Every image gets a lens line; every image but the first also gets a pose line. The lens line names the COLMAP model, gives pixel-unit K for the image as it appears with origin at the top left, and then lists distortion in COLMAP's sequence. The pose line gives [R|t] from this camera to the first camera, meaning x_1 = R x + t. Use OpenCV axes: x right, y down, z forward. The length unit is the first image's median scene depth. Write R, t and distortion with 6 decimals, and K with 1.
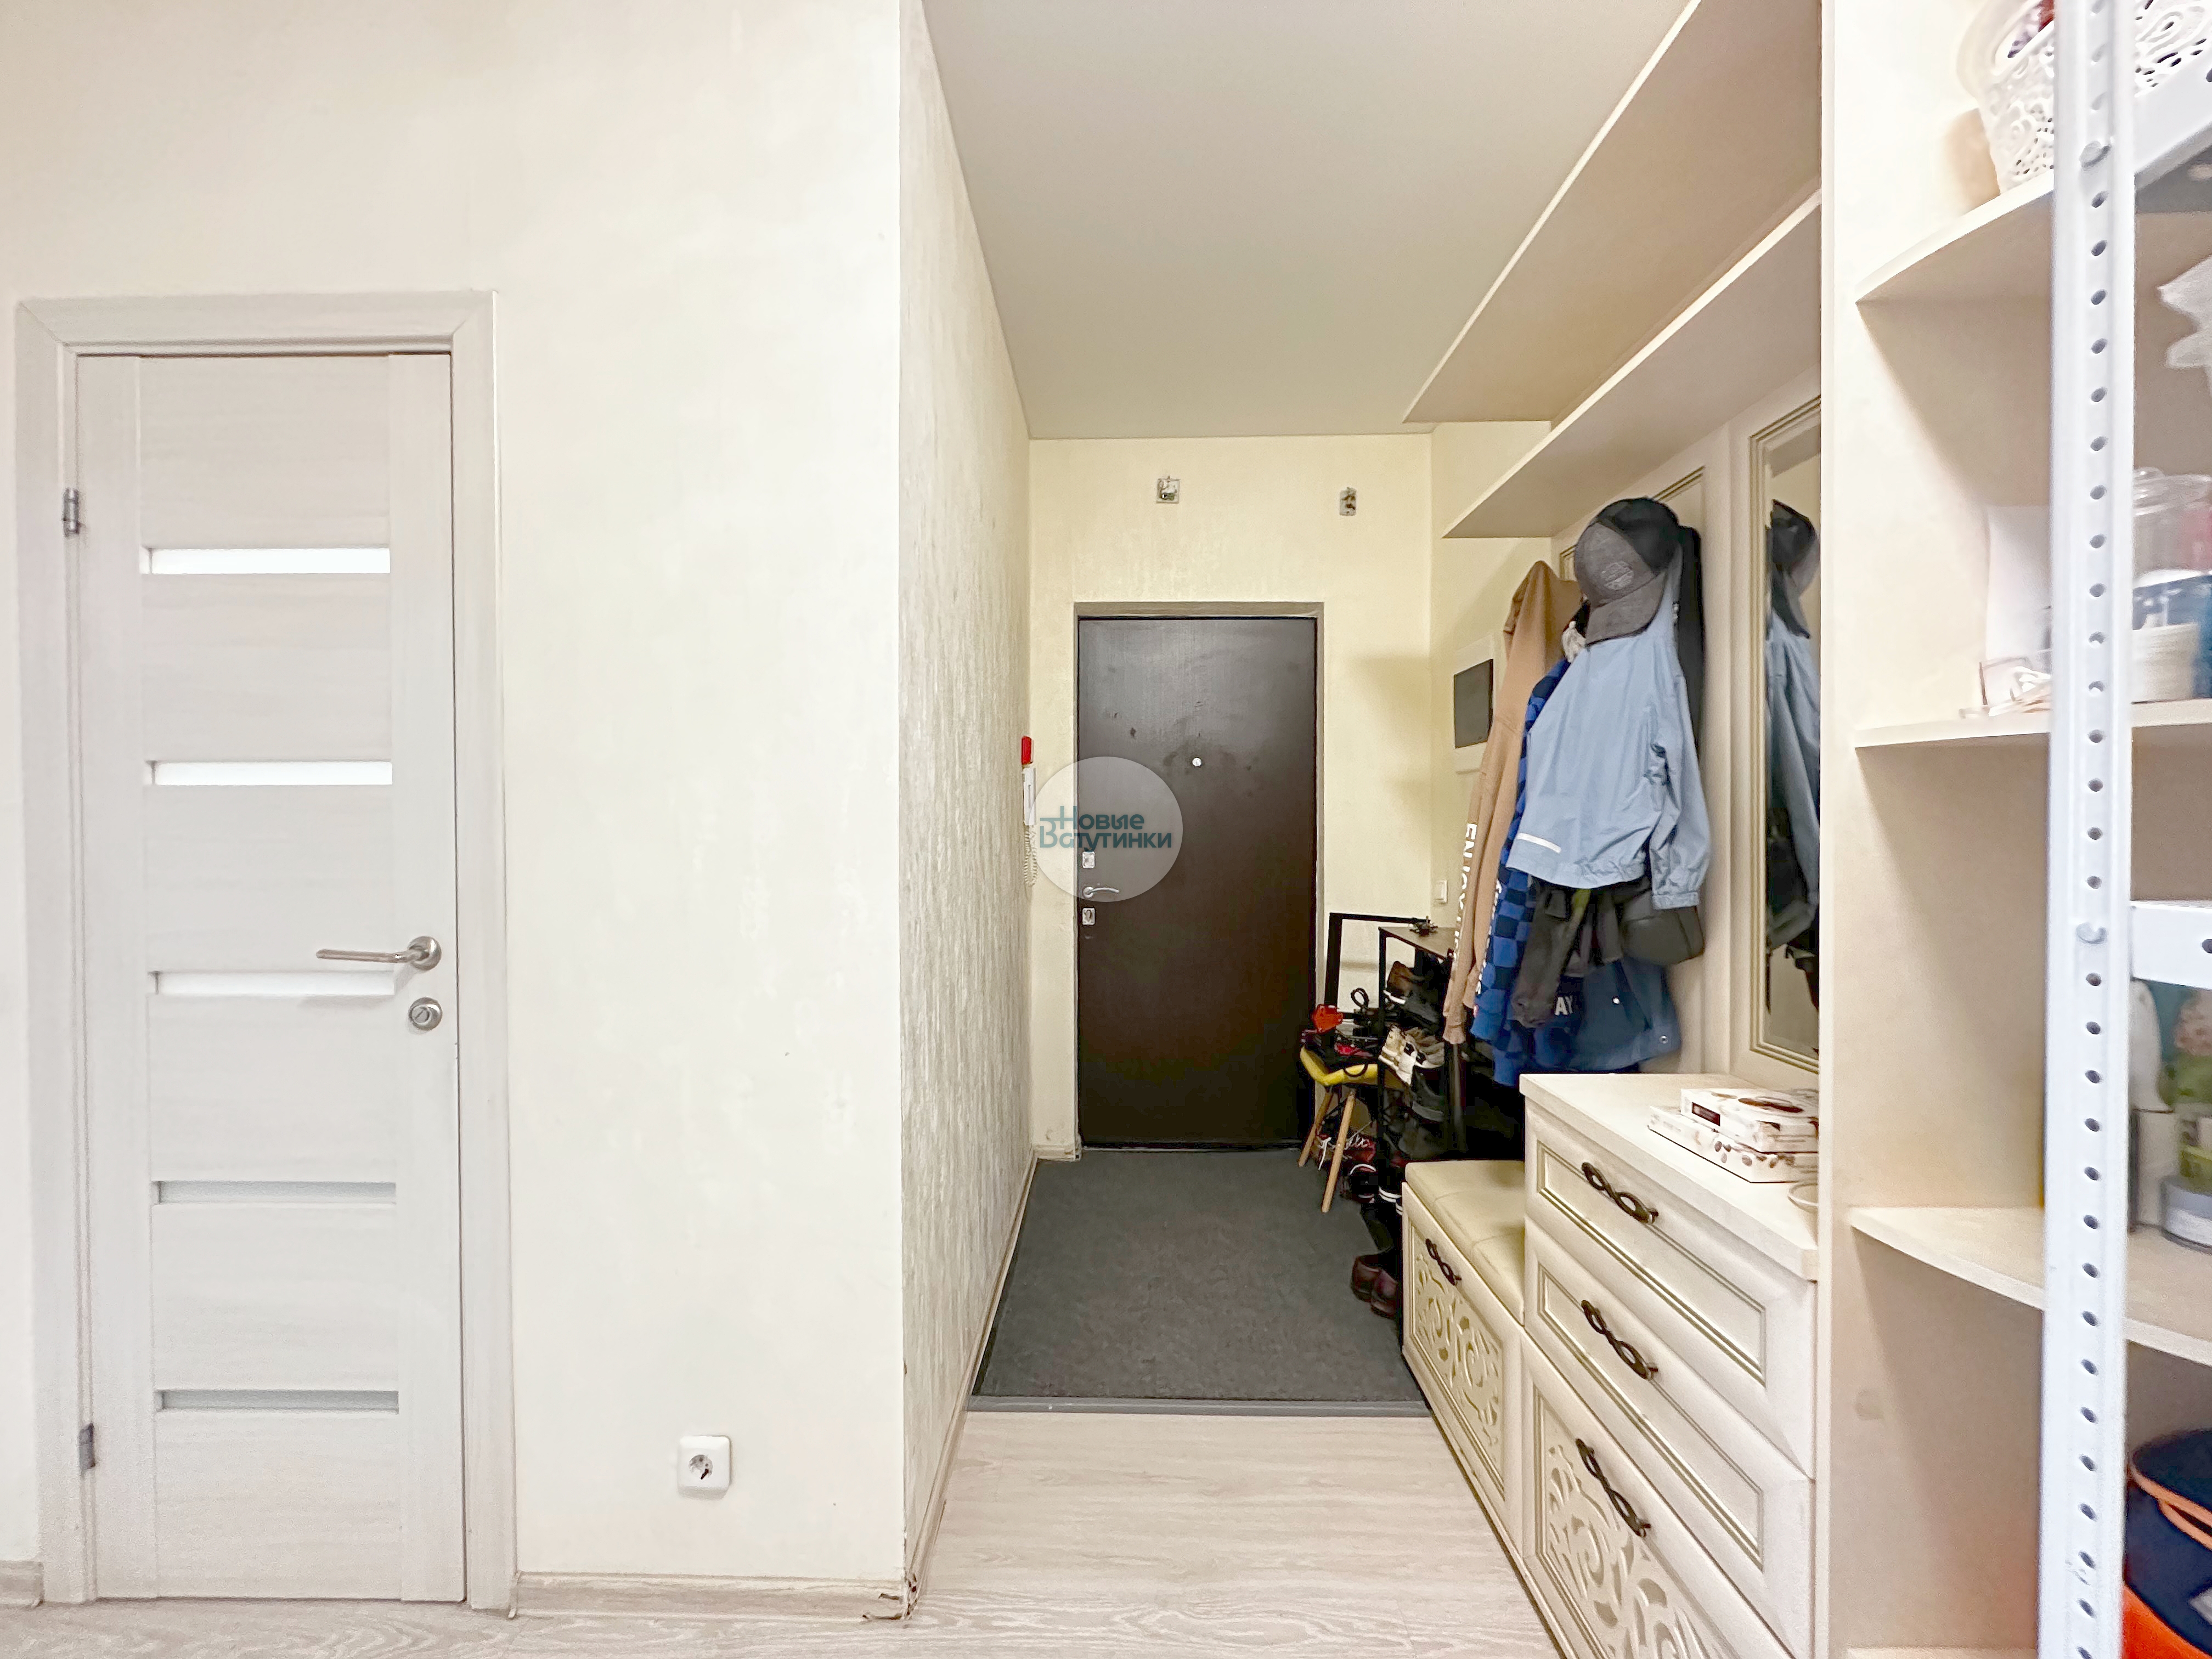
lens RADIAL K [[888.3, 0, 1105.1], [0, 888.3, 831.7], [0, 0, 1]] dist [-0.002681, -0.000136]
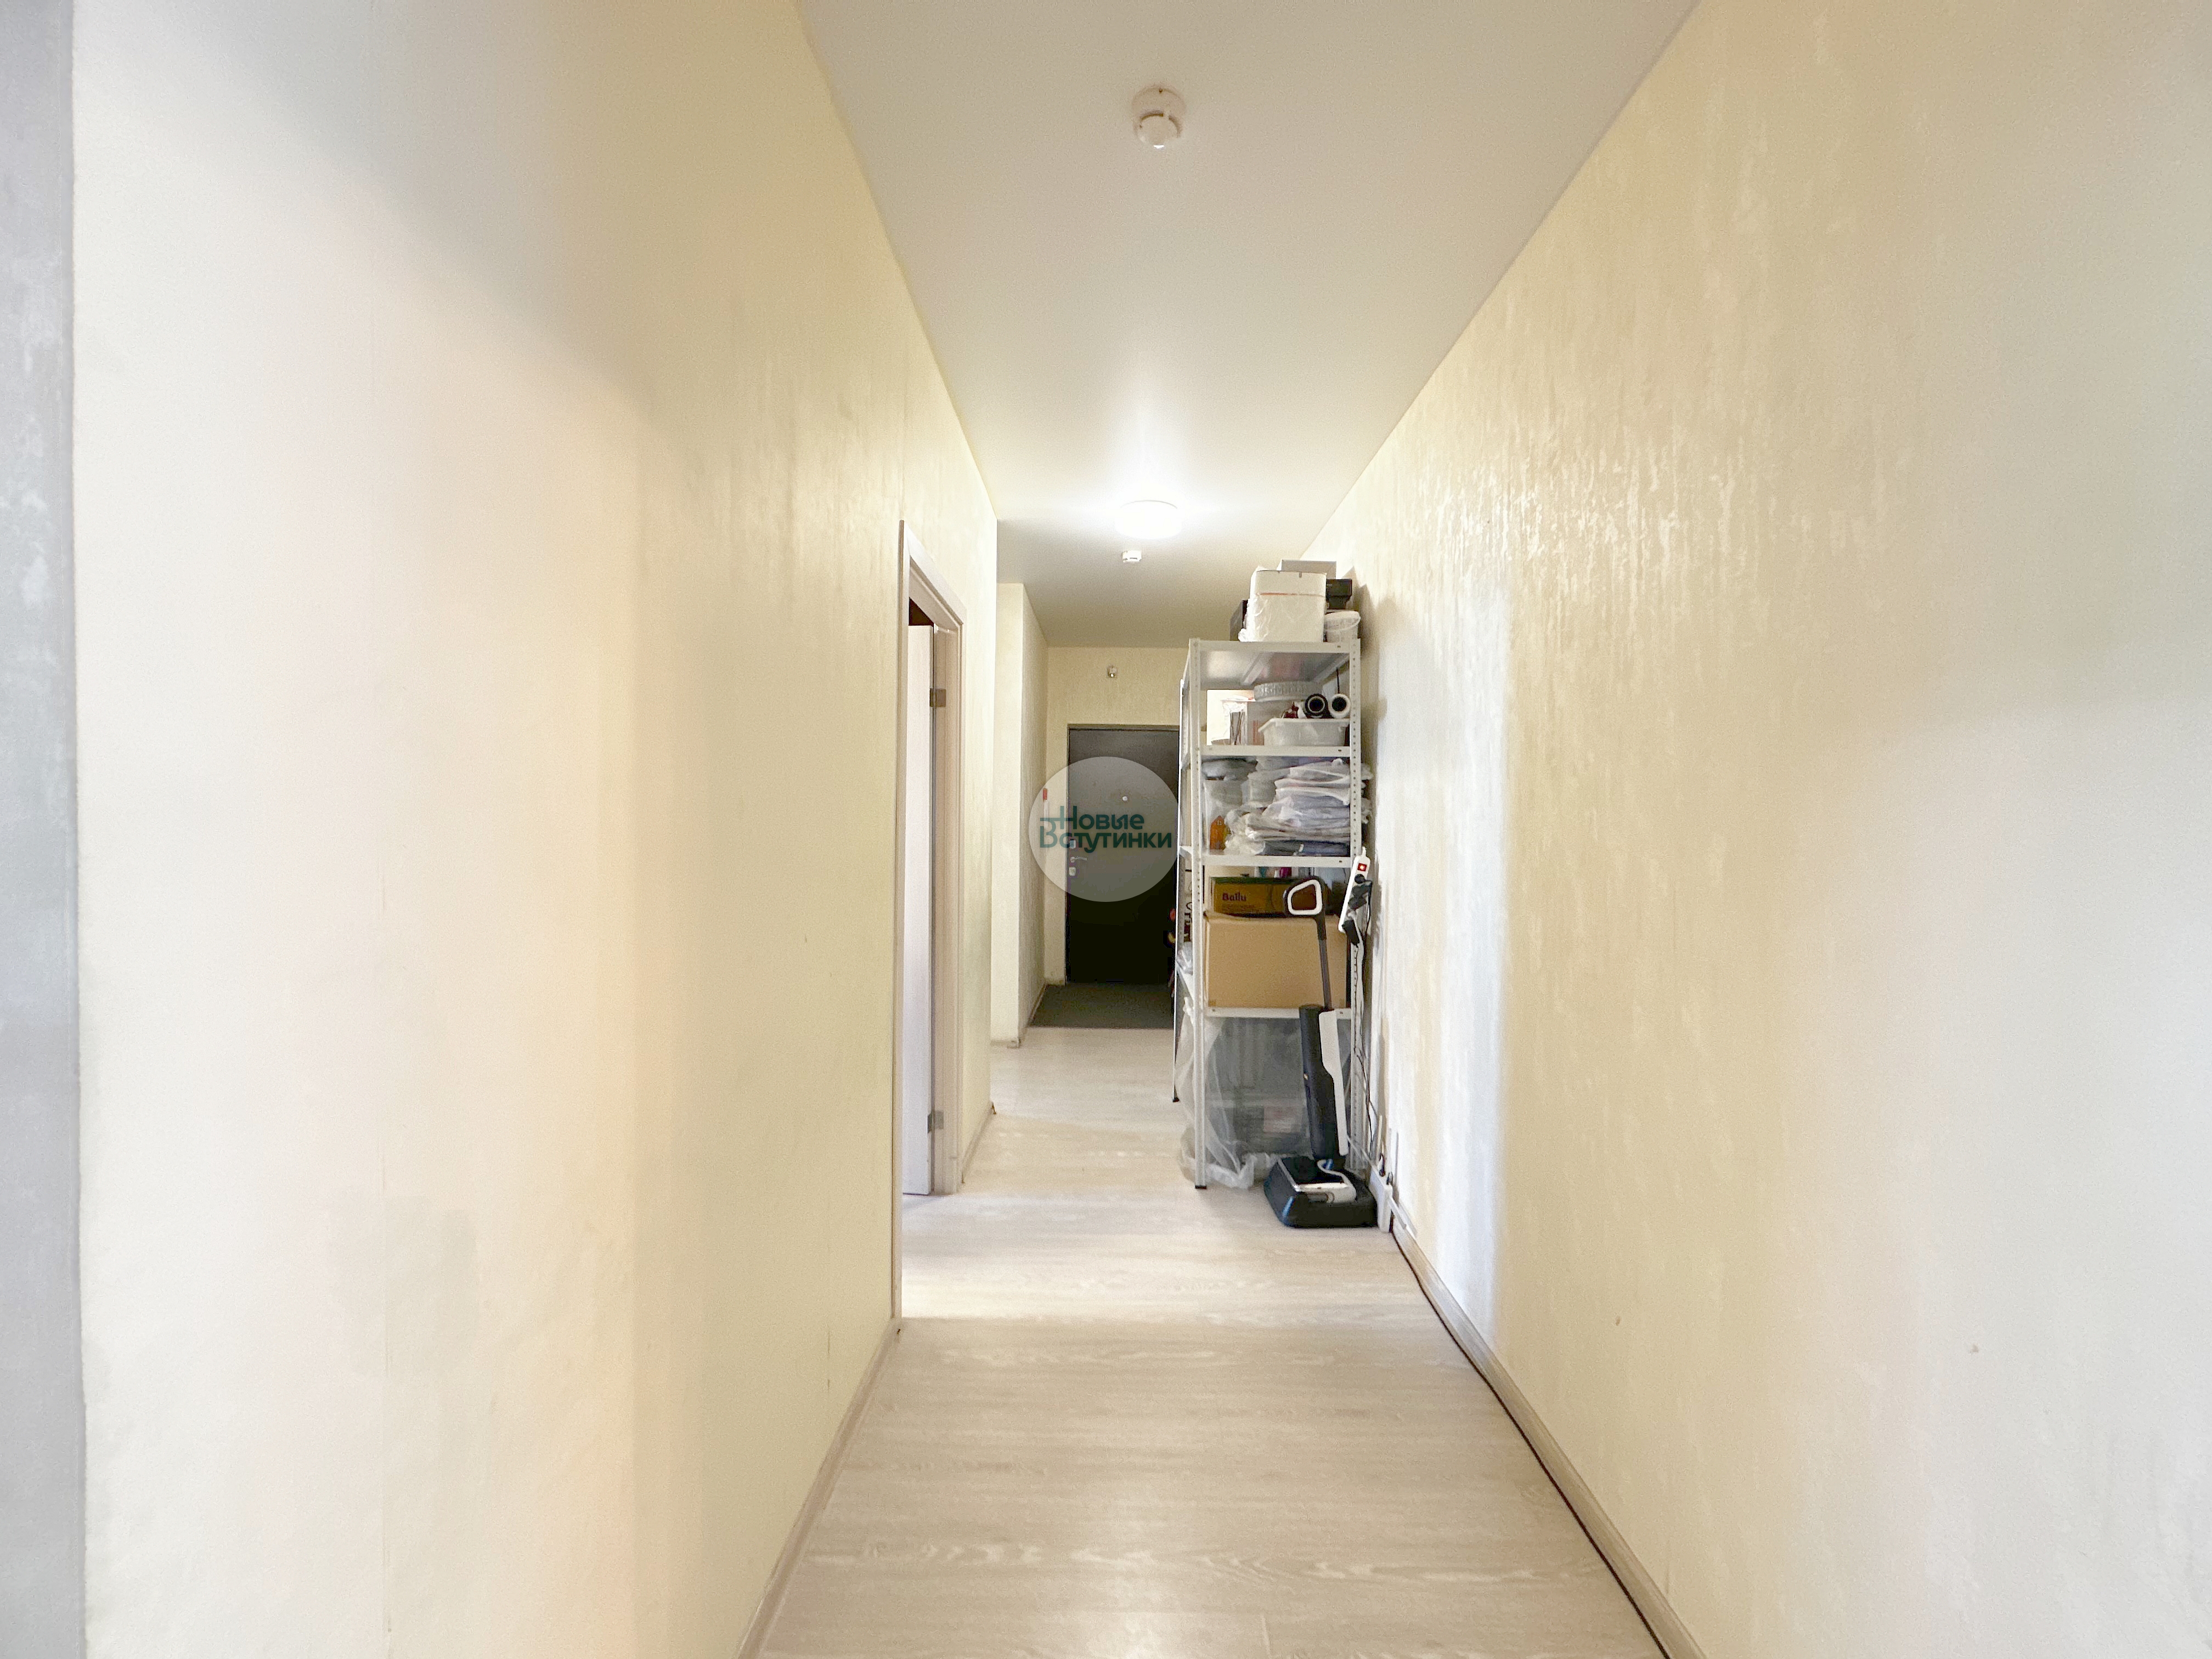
lens RADIAL K [[888.3, 0, 1104.5], [0, 888.3, 827.9], [0, 0, 1]] dist [-0.002681, -0.000136]
pose [[0.999905, 0.009713, 0.009750, 0.036897], [-0.009701, 0.999952, -0.001307, -0.003957], [-0.009763, 0.001212, 0.999952, -1.121155]]
